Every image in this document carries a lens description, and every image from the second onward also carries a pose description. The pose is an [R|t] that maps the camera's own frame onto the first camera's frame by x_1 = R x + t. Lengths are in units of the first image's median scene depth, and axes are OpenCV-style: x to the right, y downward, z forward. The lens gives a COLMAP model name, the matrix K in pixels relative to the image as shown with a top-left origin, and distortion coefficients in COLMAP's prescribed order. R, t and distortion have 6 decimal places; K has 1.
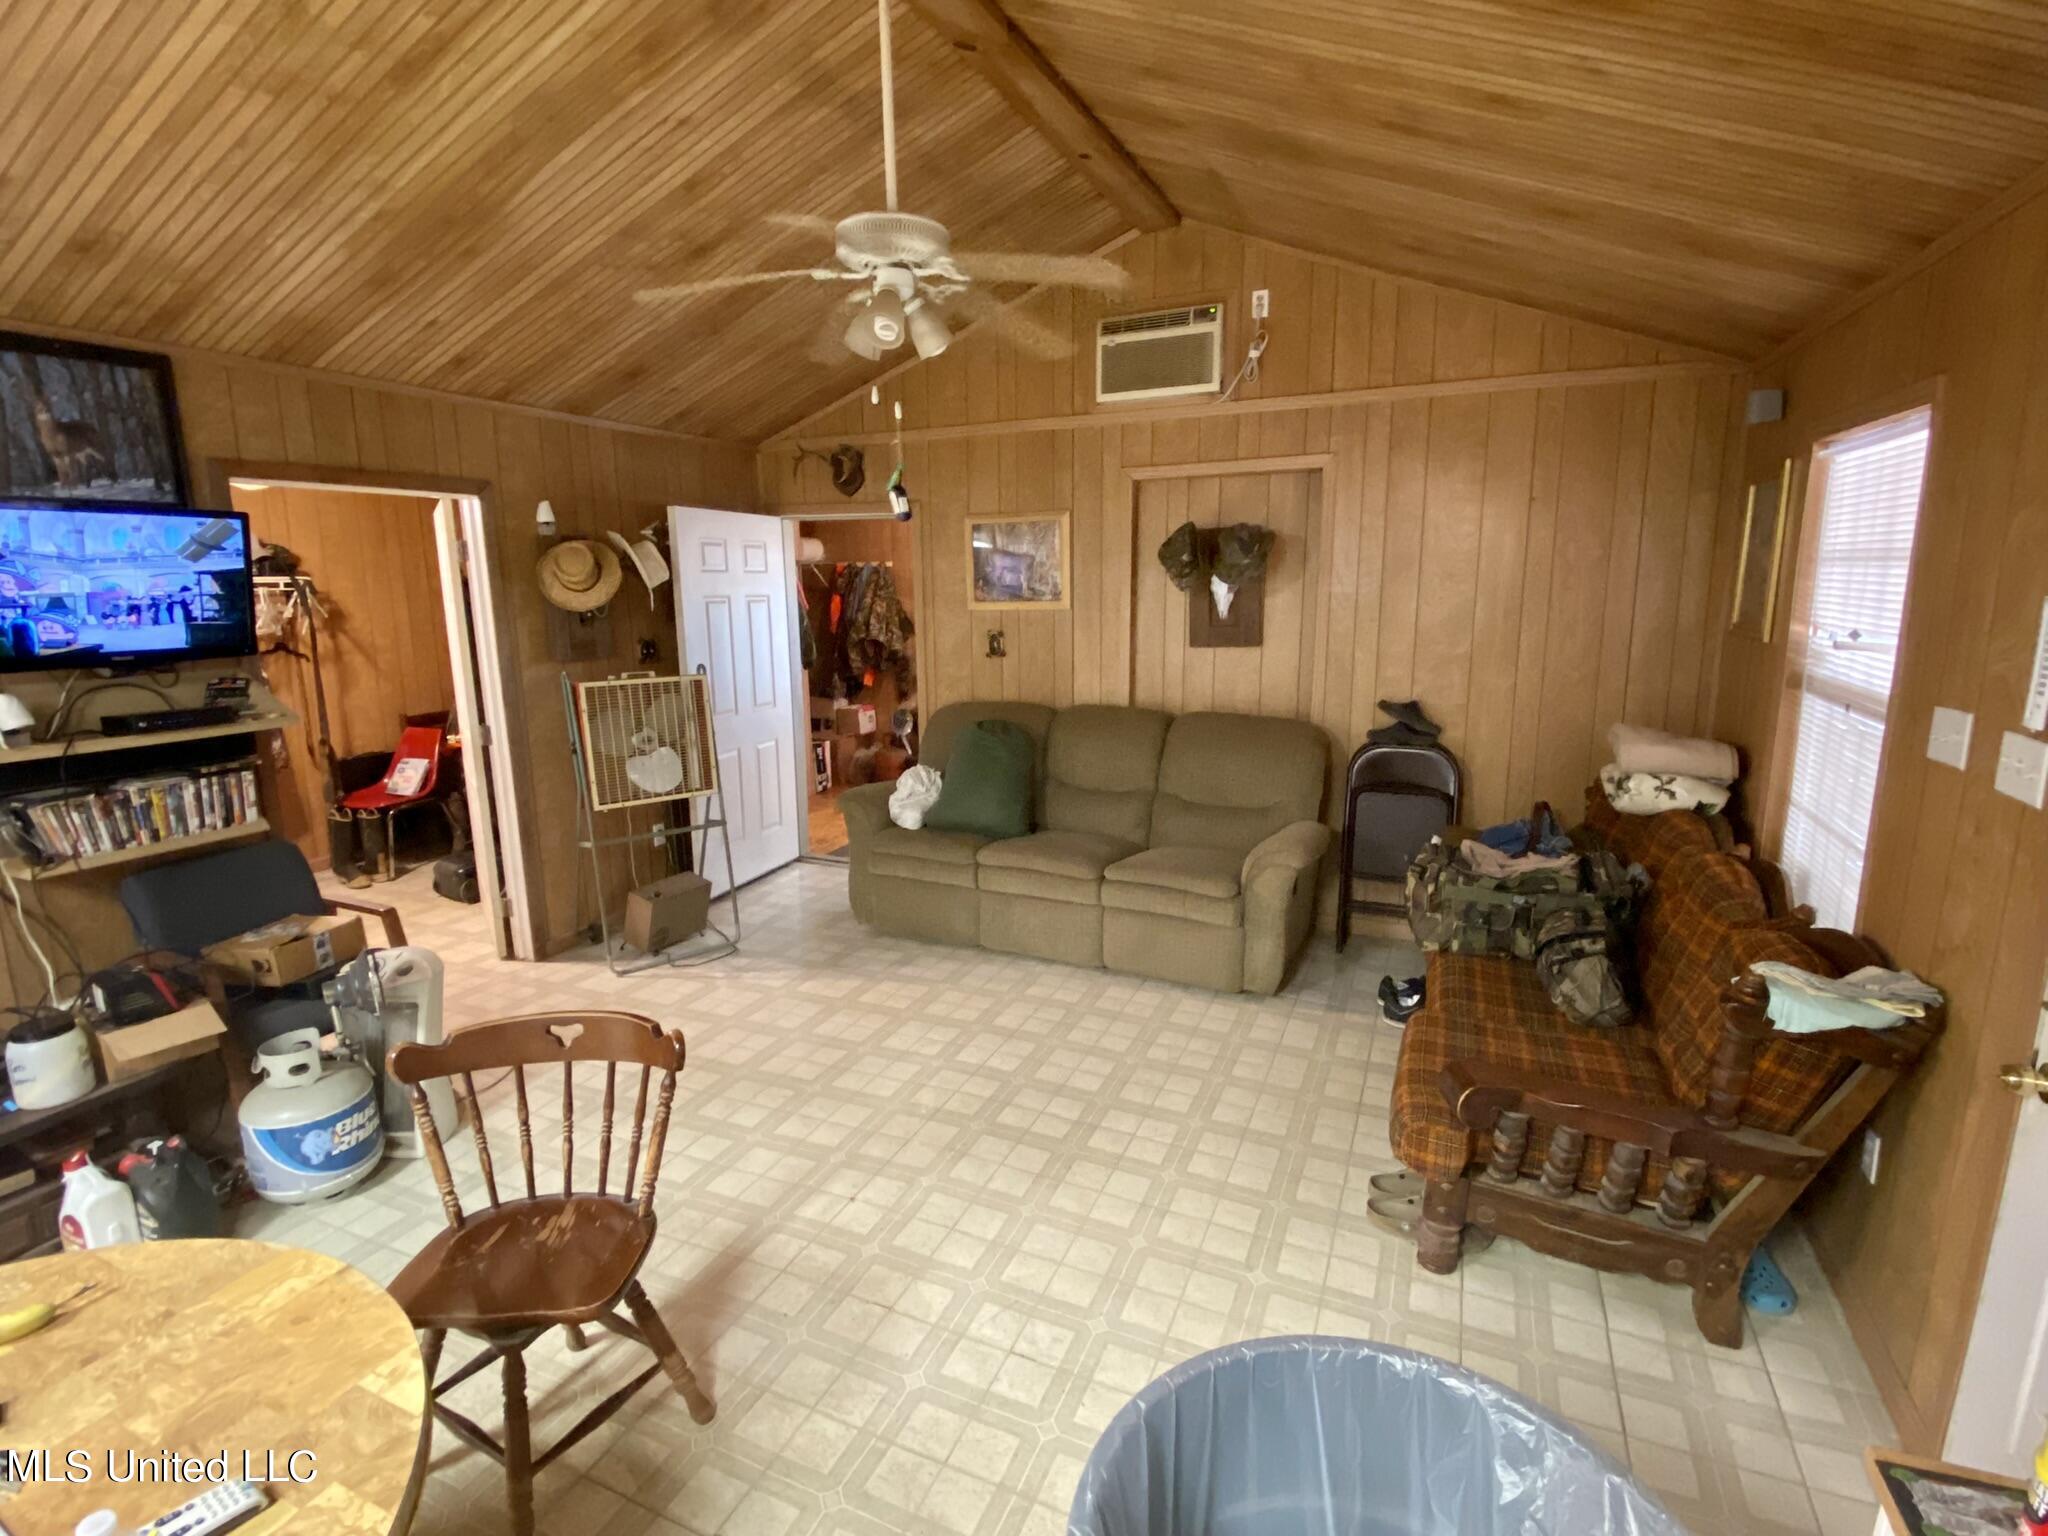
lens RADIAL K [[973.9, 0, 1024.0], [0, 973.9, 768.0], [0, 0, 1]] dist [0.021927, -0.000060]
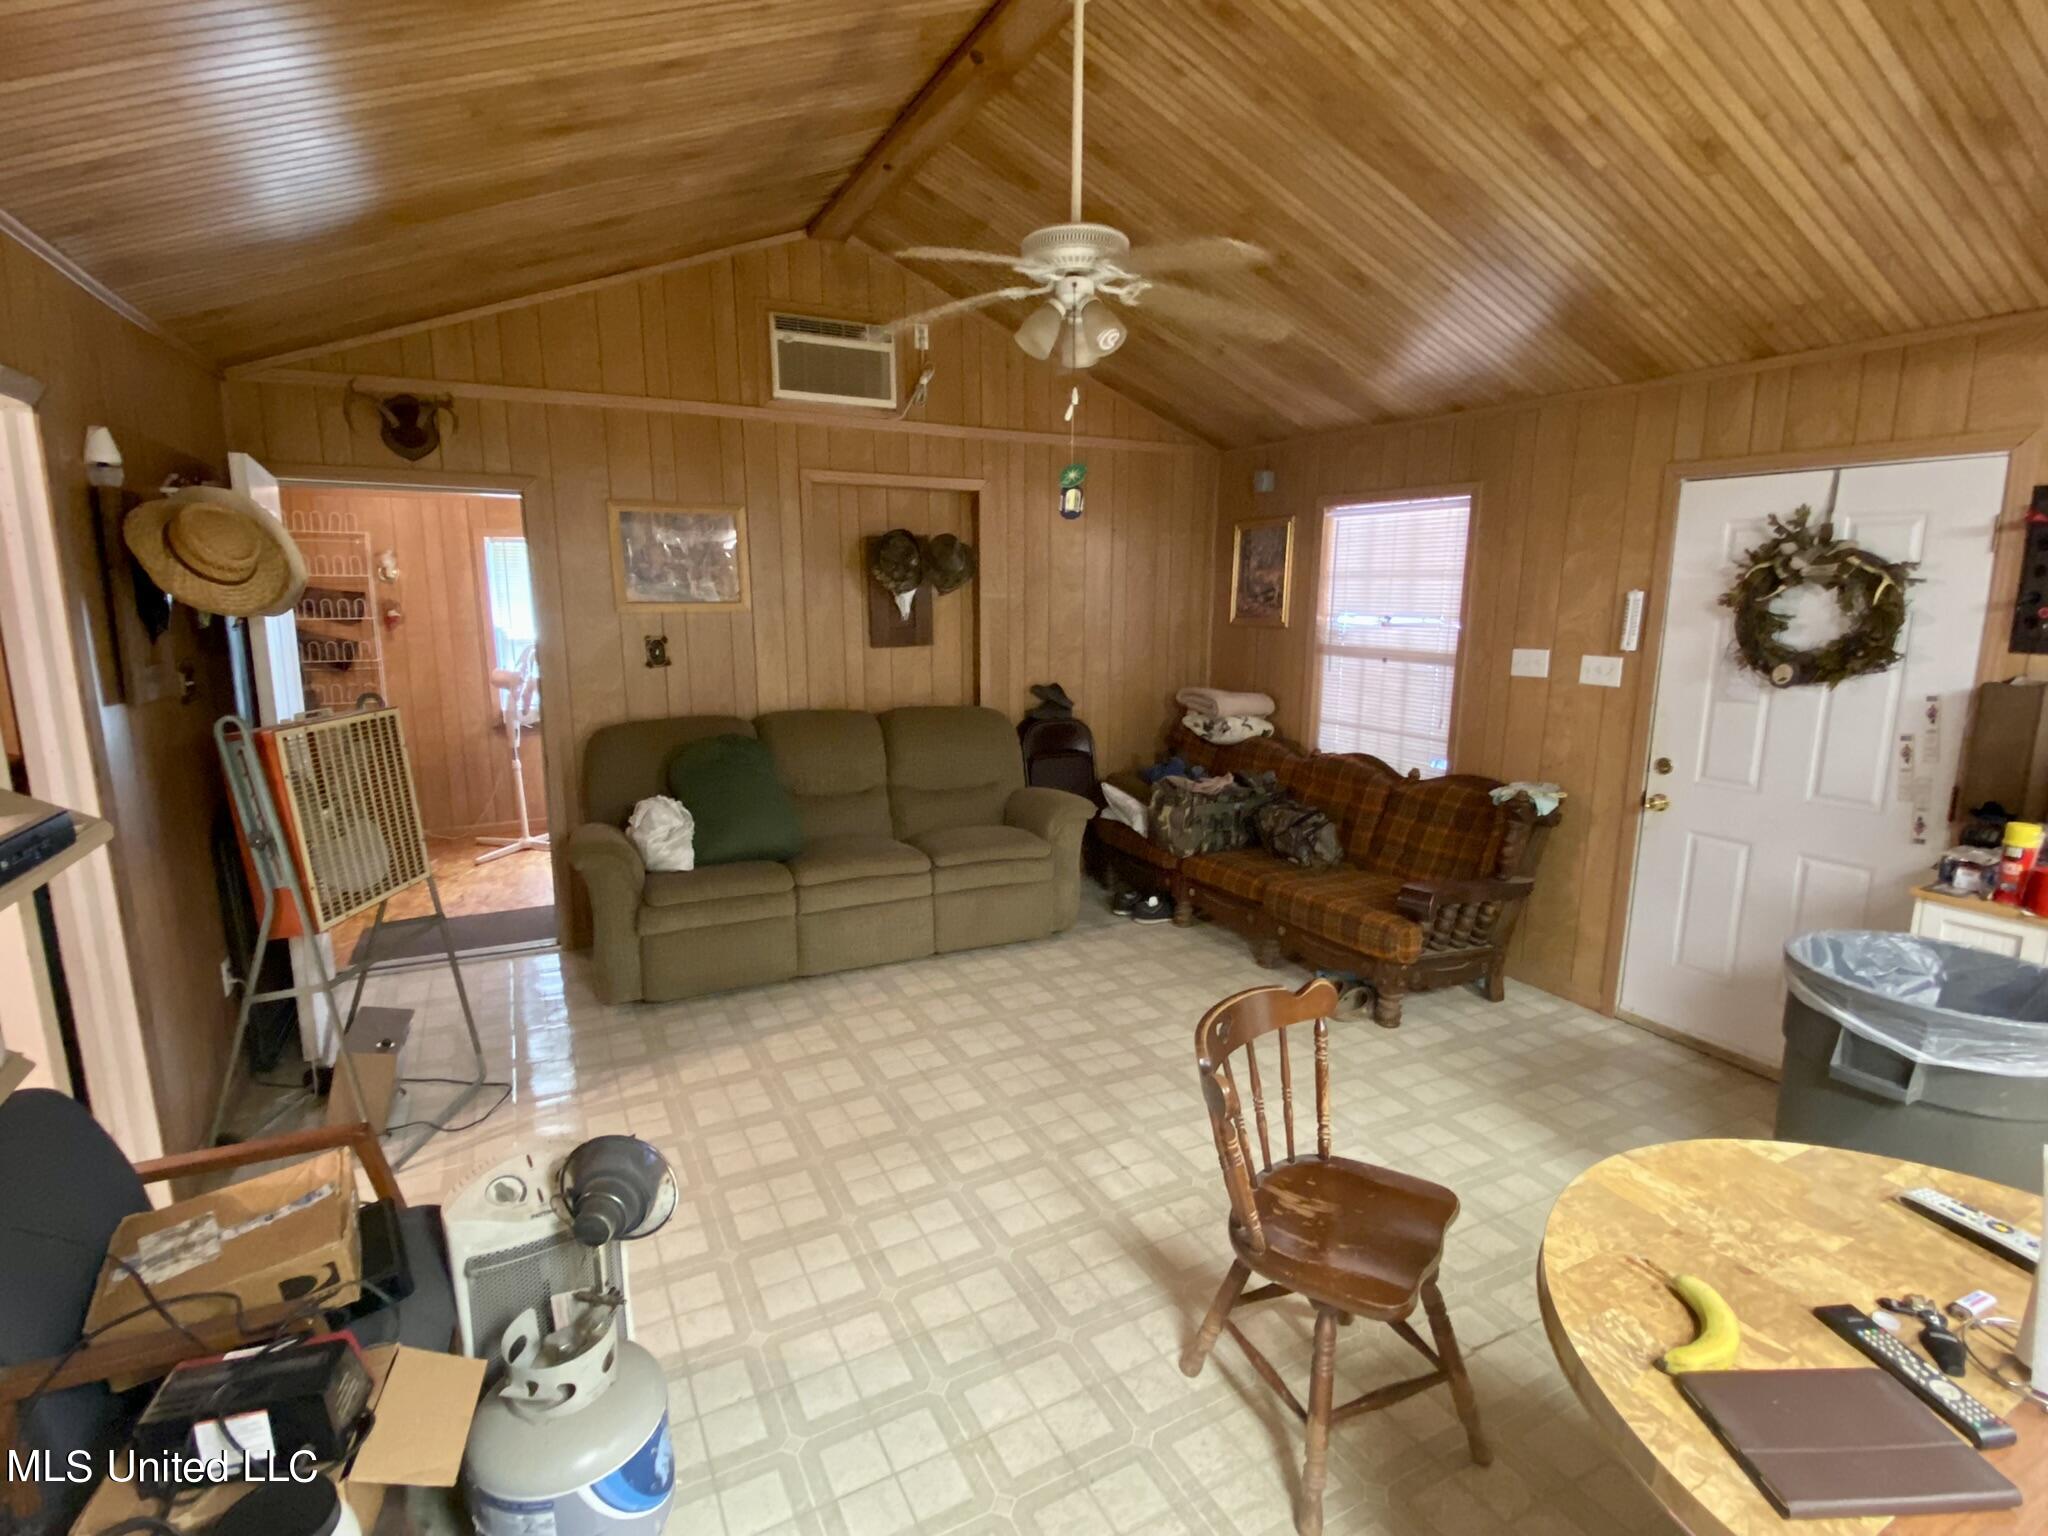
lens RADIAL K [[976.8, 0, 1024.0], [0, 976.8, 768.0], [0, 0, 1]] dist [0.035046, -0.000187]
pose [[0.618266, -0.122741, 0.776325, -0.598902], [0.138782, 0.989260, 0.045881, -0.023357], [-0.773619, 0.079373, 0.628660, 0.239074]]
